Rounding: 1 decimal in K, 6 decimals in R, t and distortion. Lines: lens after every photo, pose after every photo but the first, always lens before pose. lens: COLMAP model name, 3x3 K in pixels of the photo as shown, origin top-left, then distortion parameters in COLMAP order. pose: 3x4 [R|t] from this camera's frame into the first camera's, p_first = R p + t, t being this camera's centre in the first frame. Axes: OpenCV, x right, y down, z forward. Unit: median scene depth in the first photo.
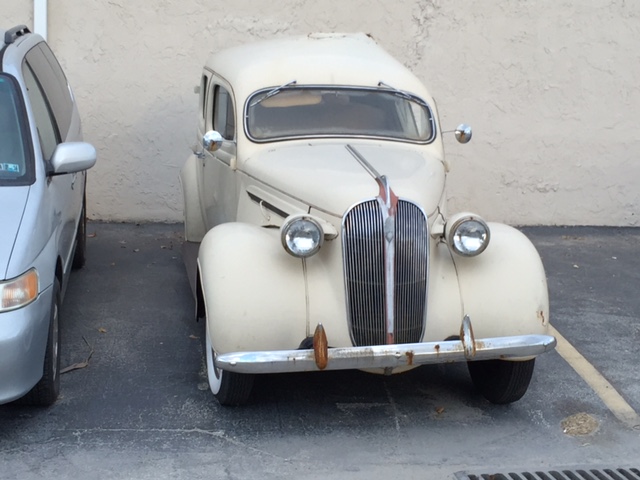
lens RADIAL K [[1161.2, 0, 320.0], [0, 1161.2, 240.0], [0, 0, 1]] dist [-0.028773, -0.043962]
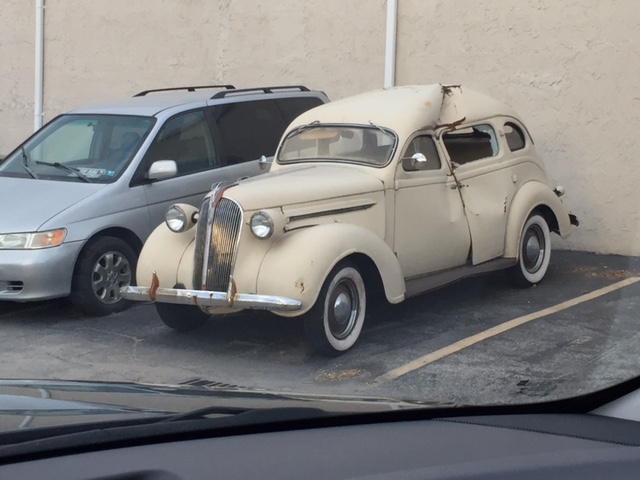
lens RADIAL K [[1161.2, 0, 320.0], [0, 1161.2, 240.0], [0, 0, 1]] dist [-0.028773, -0.043962]
pose [[0.711845, 0.060015, -0.699768, 0.961380], [-0.095325, 0.995379, -0.011603, 0.020421], [0.695837, 0.074965, 0.714276, 0.021273]]
